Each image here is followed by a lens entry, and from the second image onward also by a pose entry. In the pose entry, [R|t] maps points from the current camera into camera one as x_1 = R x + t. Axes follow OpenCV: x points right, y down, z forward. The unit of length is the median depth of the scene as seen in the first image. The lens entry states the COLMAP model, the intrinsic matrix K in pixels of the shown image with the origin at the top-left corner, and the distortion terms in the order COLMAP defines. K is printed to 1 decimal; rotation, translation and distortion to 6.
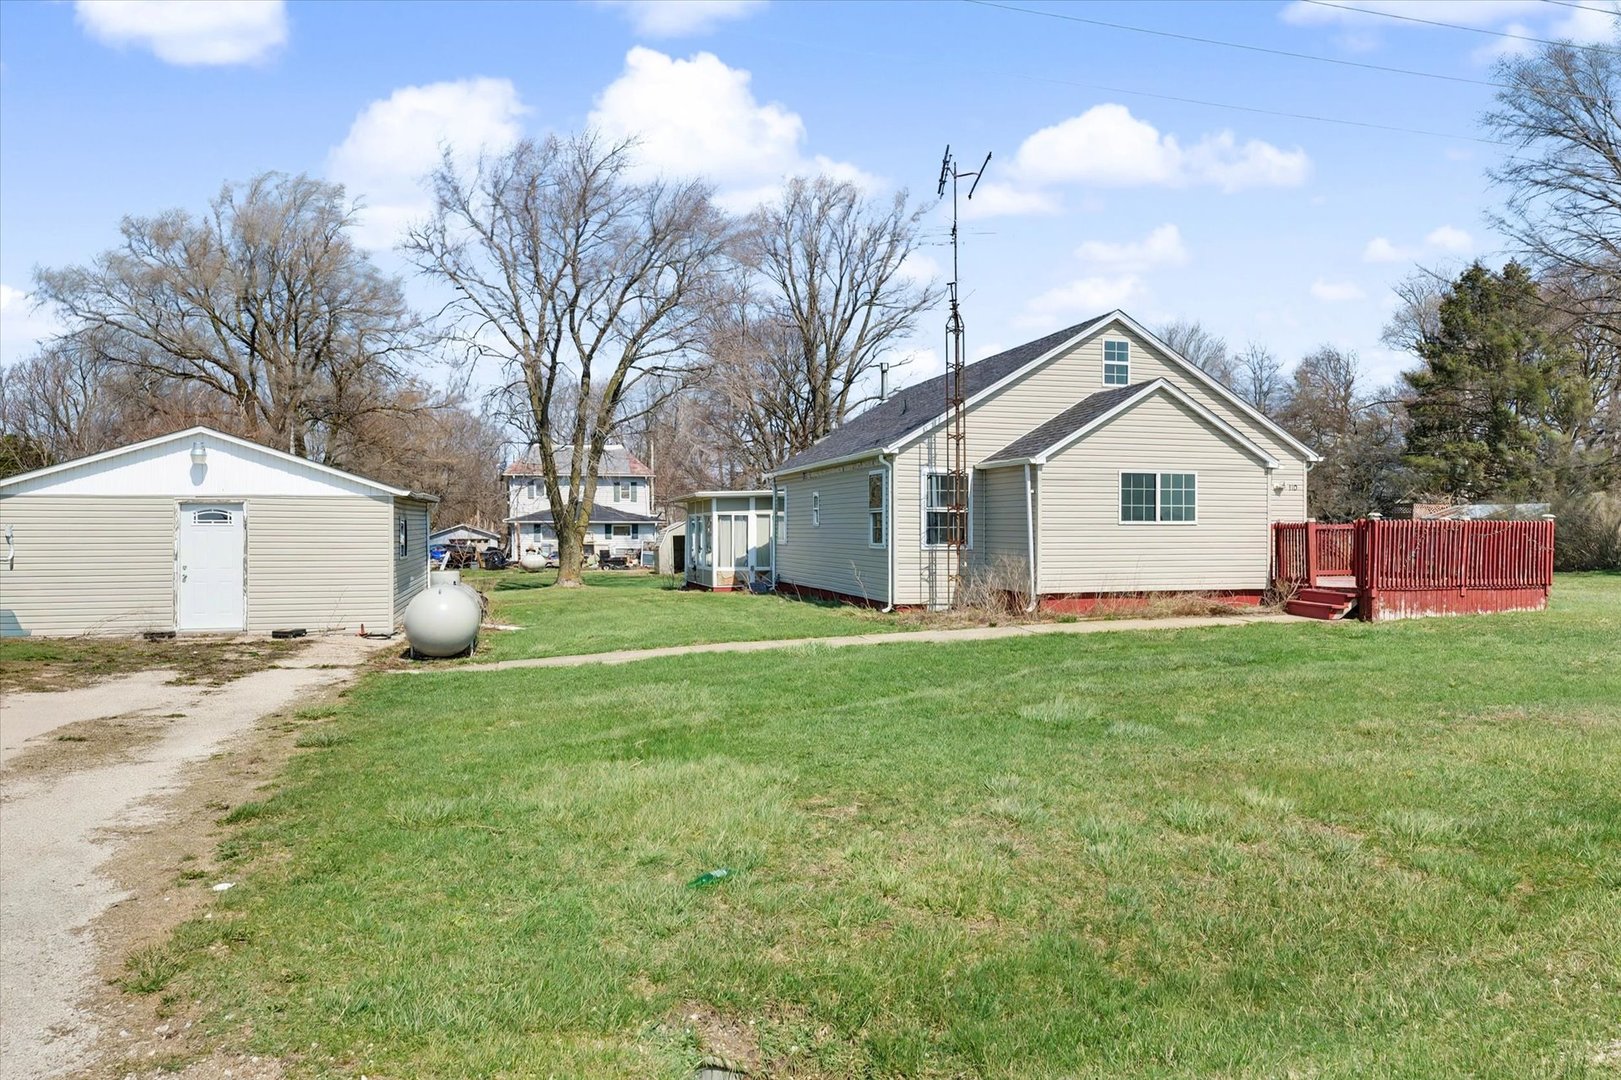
lens RADIAL K [[1171.4, 0, 882.1], [0, 1171.4, 543.9], [0, 0, 1]] dist [-0.002695, -0.000896]
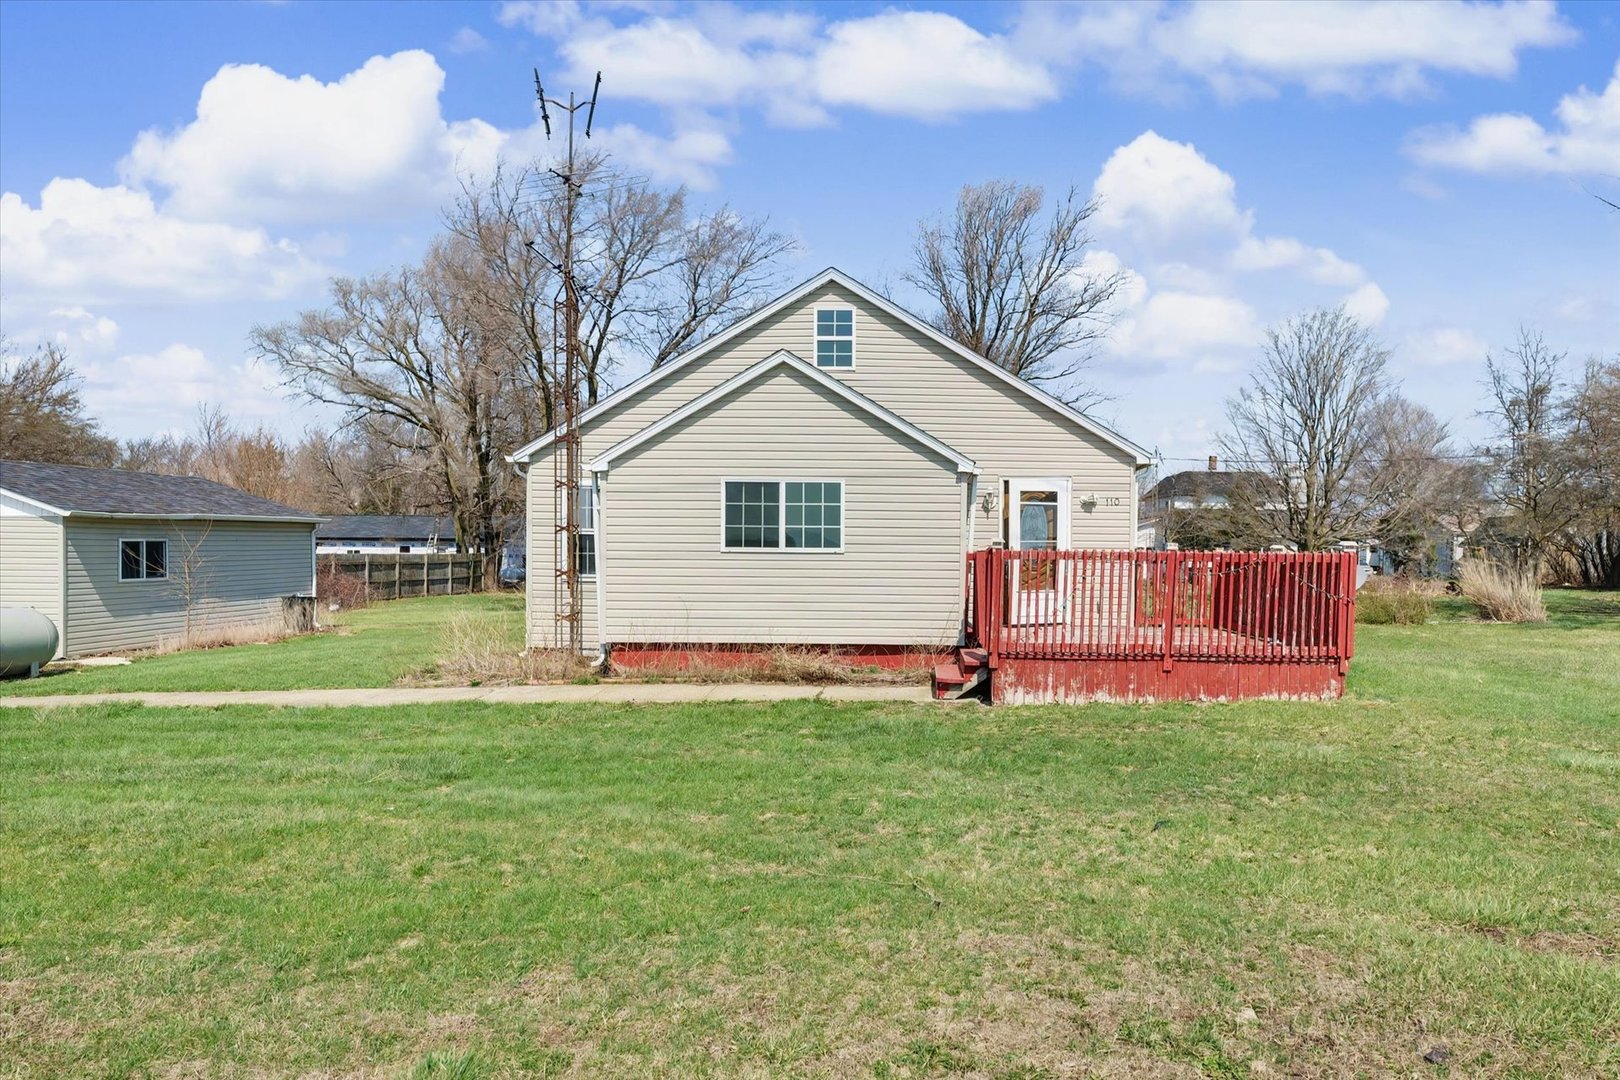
lens RADIAL K [[1144.3, 0, 813.9], [0, 1144.3, 560.9], [0, 0, 1]] dist [0.008422, 0.002353]
pose [[0.936983, 0.010777, -0.349210, 0.487745], [-0.013601, 0.999892, -0.005633, -0.007487], [0.349111, 0.010028, 0.937028, 0.333972]]
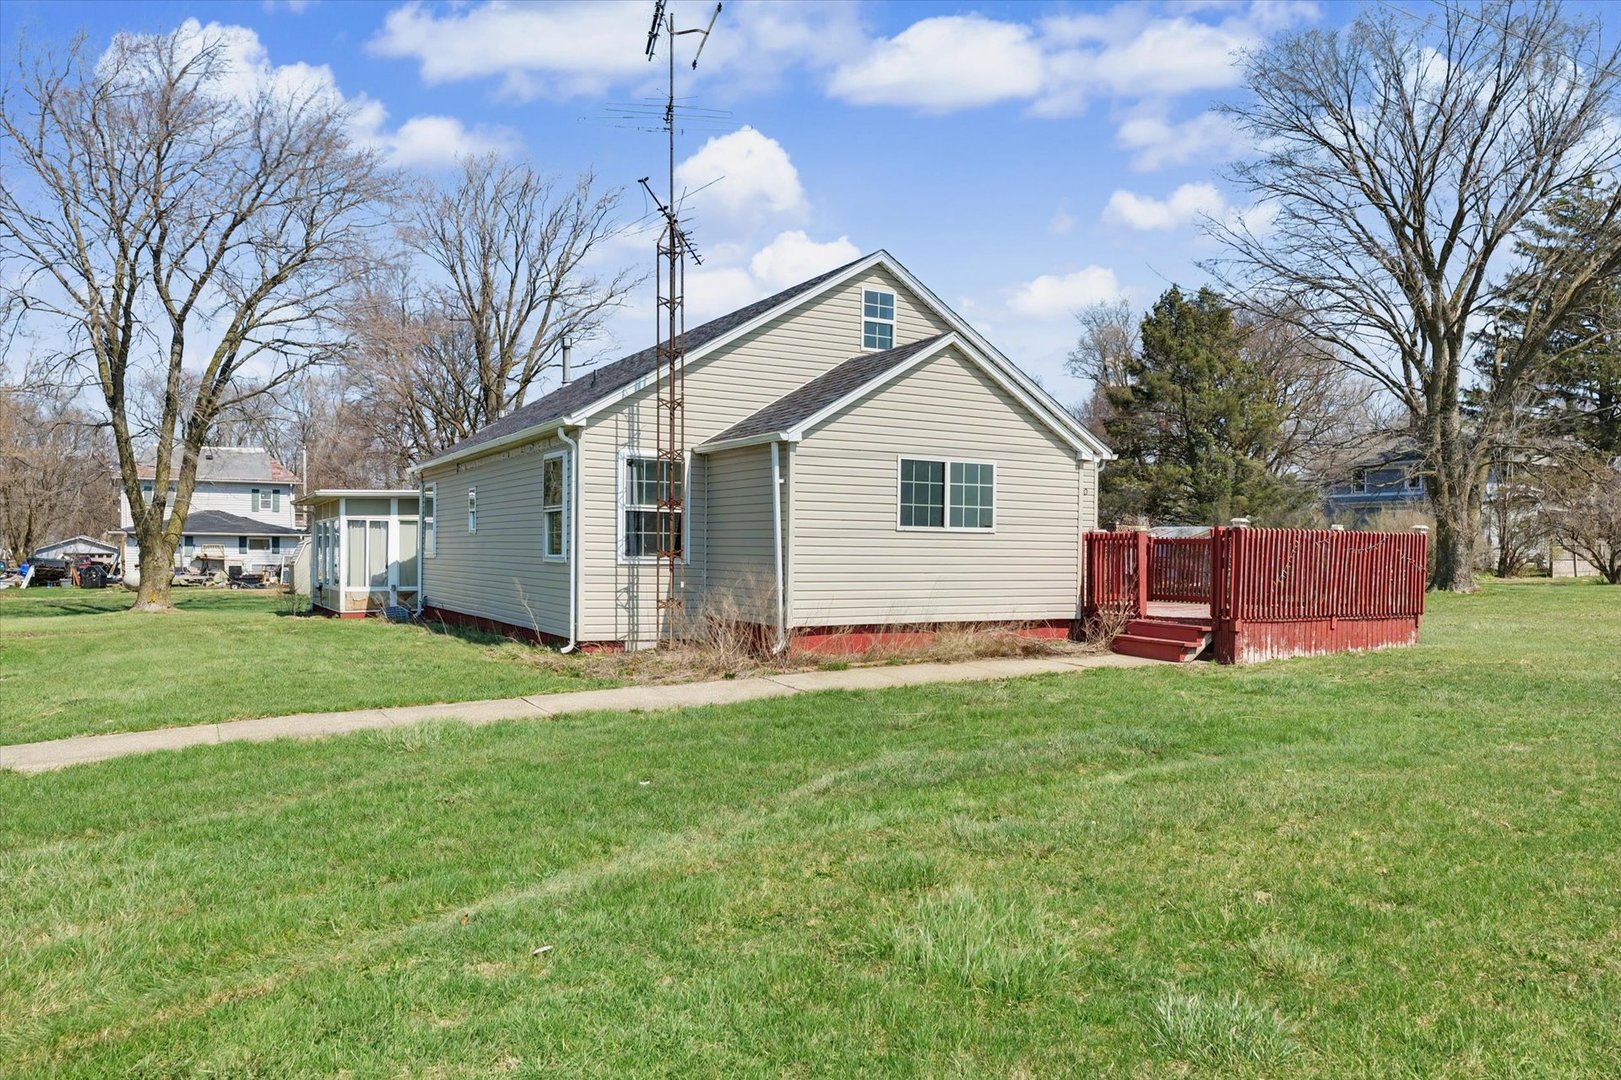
lens RADIAL K [[1145.0, 0, 814.4], [0, 1145.0, 560.9], [0, 0, 1]] dist [0.008422, 0.002353]
pose [[0.976533, 0.008584, 0.215197, 0.000451], [-0.008015, 0.999962, -0.003515, 0.004815], [-0.215219, 0.001708, 0.976564, 0.309139]]
